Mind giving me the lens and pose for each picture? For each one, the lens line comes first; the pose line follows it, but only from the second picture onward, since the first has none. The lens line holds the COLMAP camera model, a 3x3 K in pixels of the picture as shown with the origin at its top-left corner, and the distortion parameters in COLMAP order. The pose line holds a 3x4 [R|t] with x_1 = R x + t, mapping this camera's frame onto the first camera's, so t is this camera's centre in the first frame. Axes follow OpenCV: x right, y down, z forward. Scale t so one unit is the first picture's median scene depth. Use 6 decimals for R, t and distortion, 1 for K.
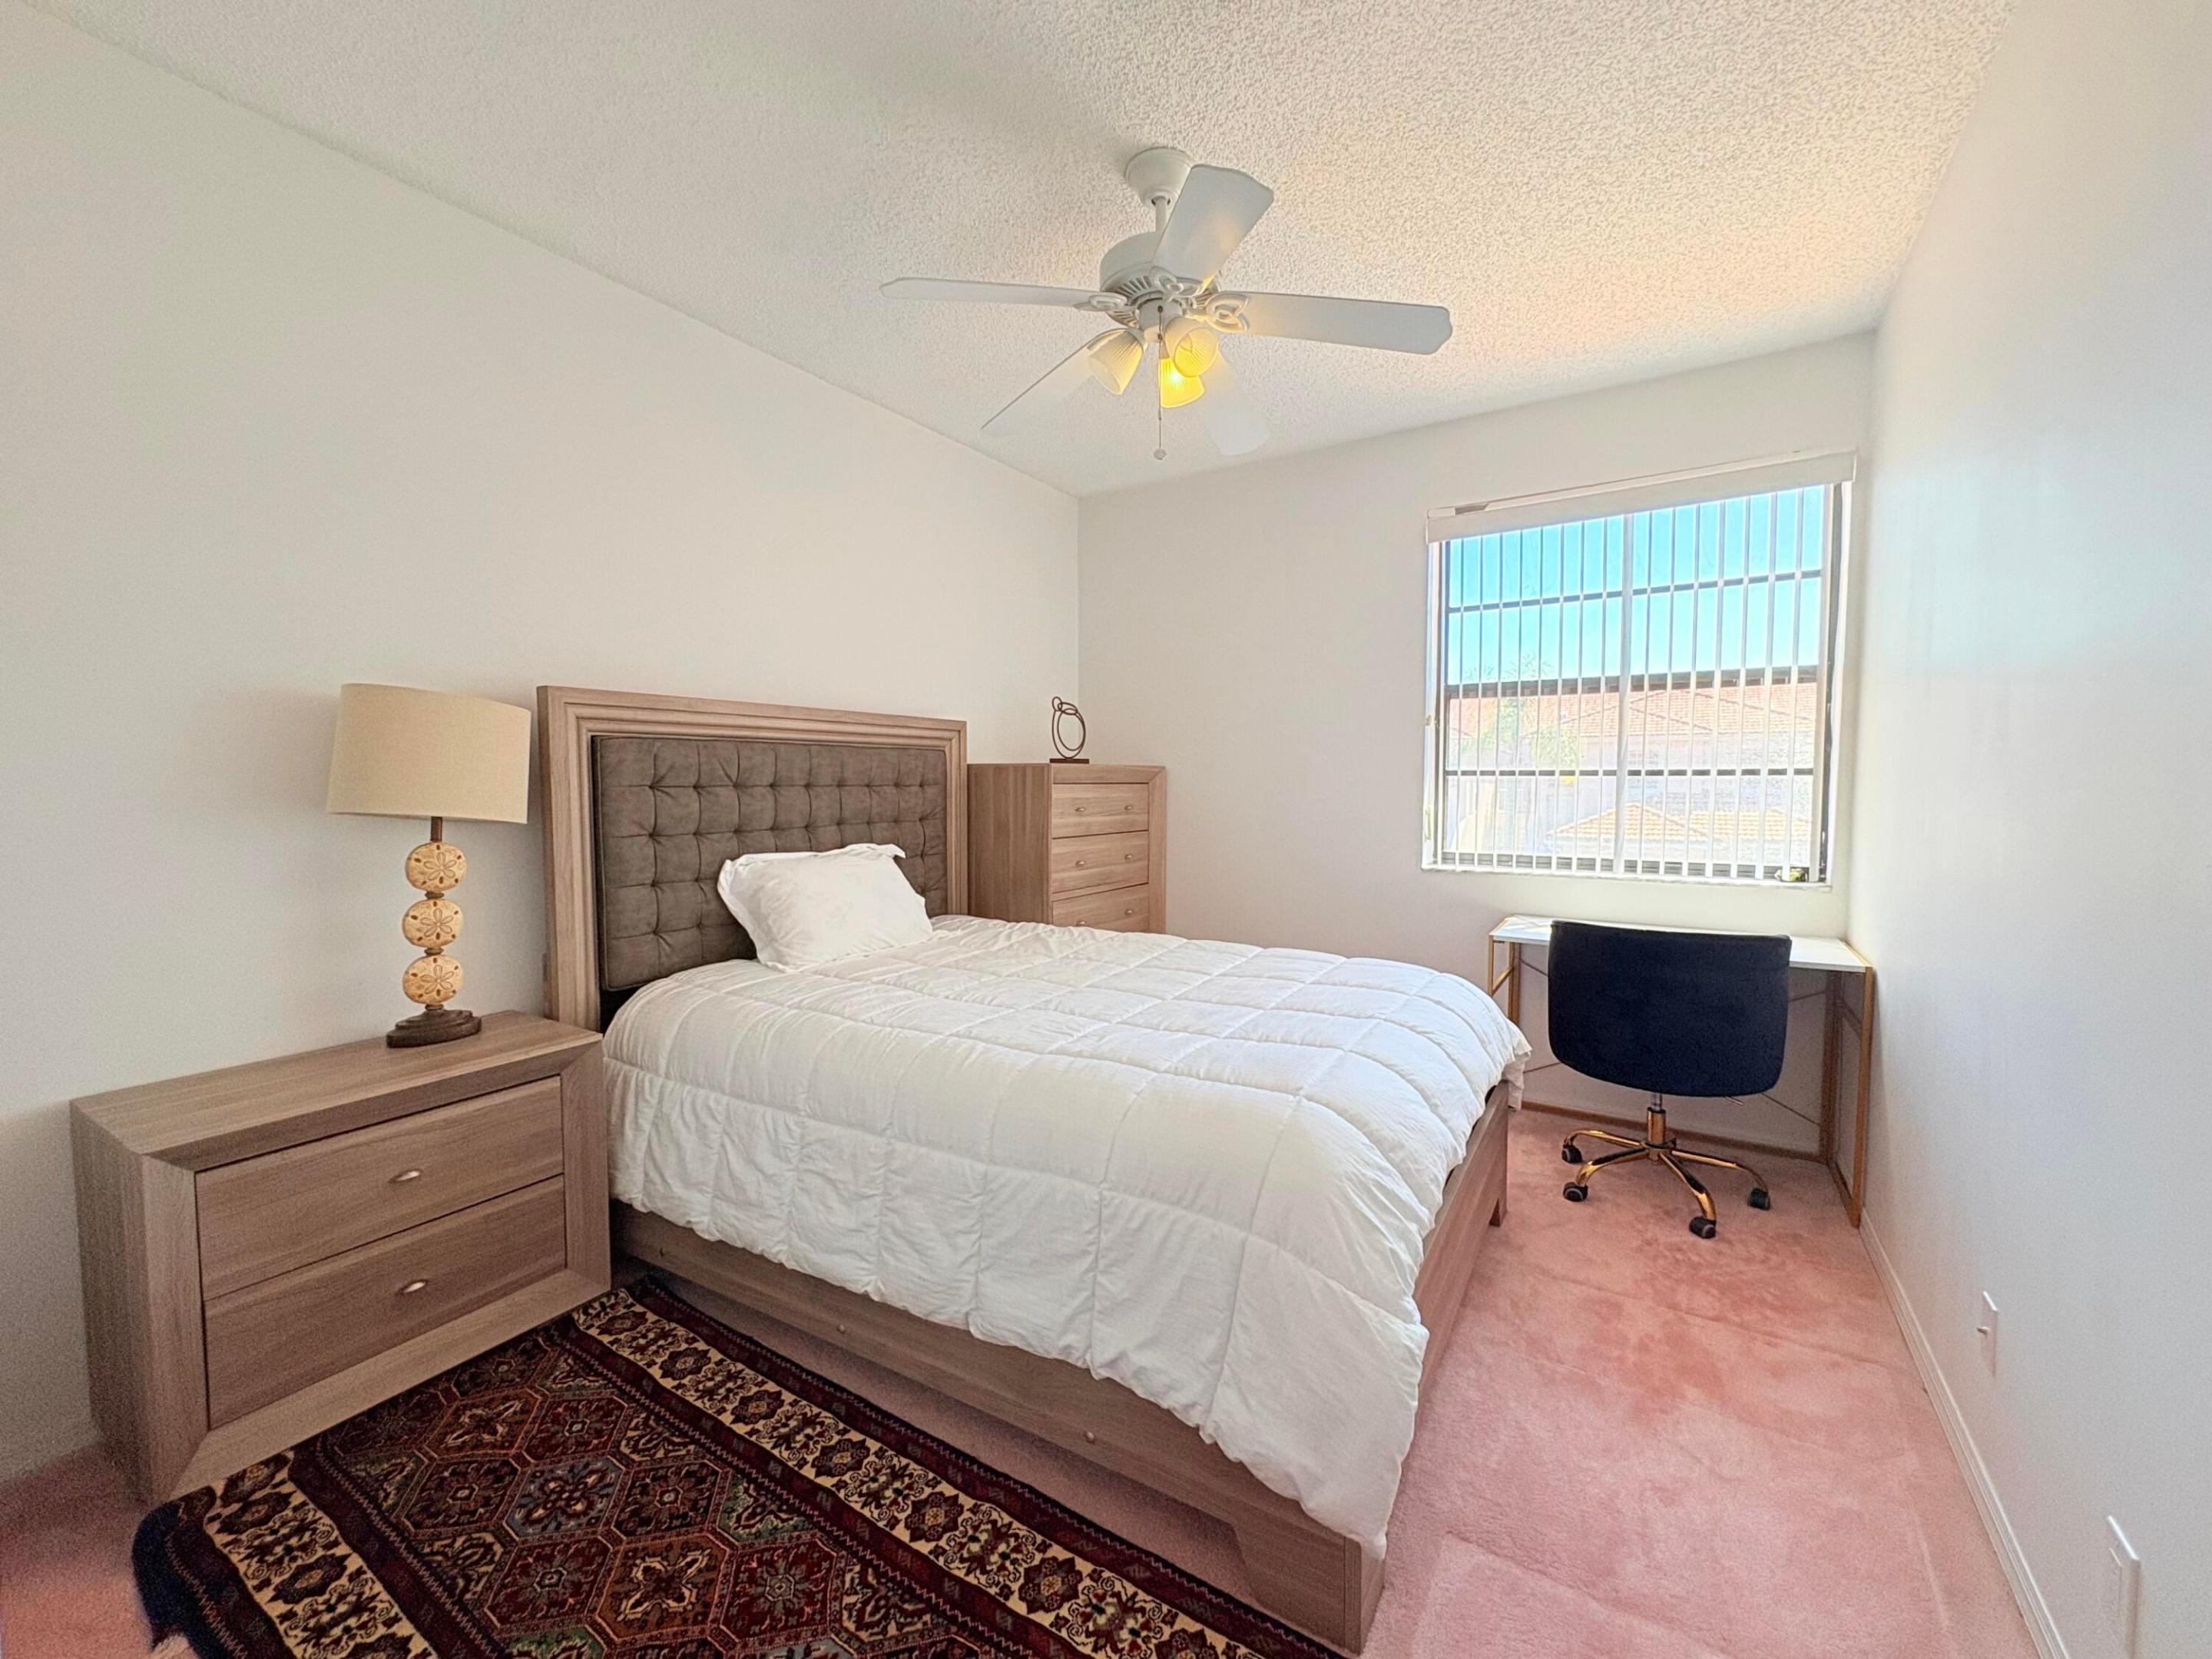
lens RADIAL K [[882.5, 0, 1101.7], [0, 882.5, 827.1], [0, 0, 1]] dist [-0.002147, 0.000311]
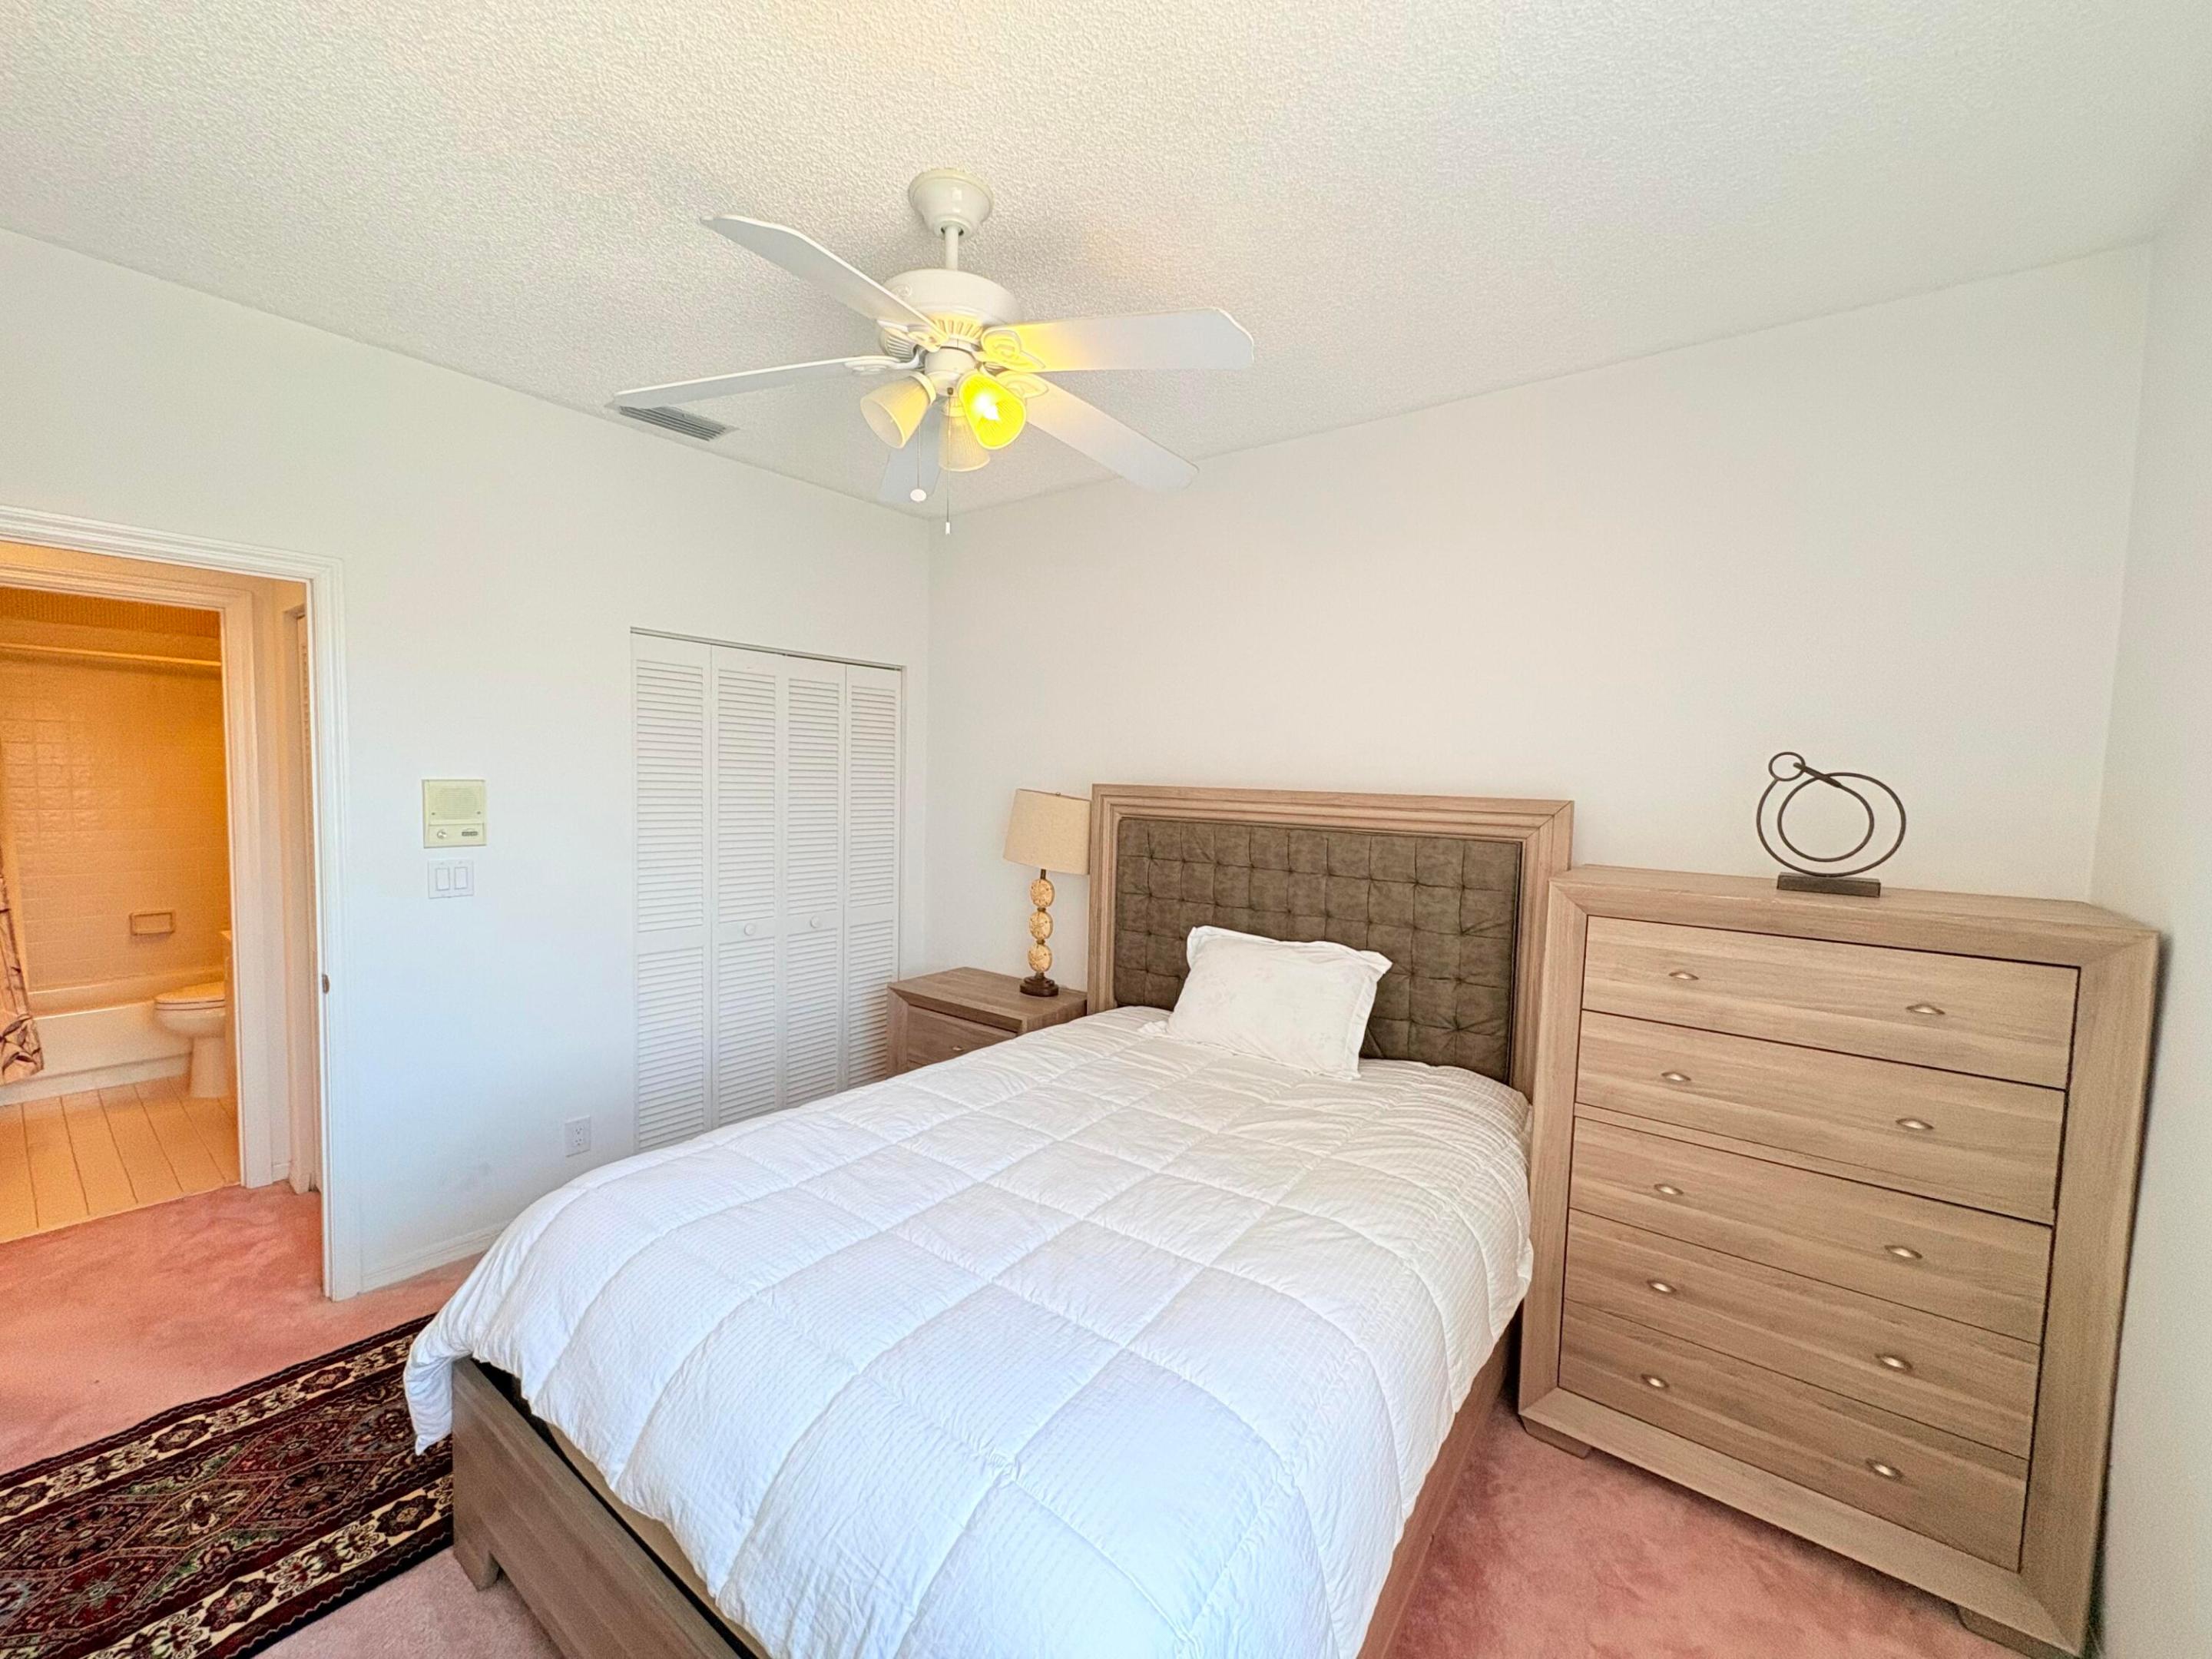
lens RADIAL K [[882.5, 0, 1103.5], [0, 882.5, 829.3], [0, 0, 1]] dist [-0.002147, 0.000311]
pose [[-0.089957, 0.058161, -0.994246, 0.679493], [-0.081644, 0.994503, 0.065563, -0.146358], [0.992594, 0.087072, -0.084714, 0.918425]]
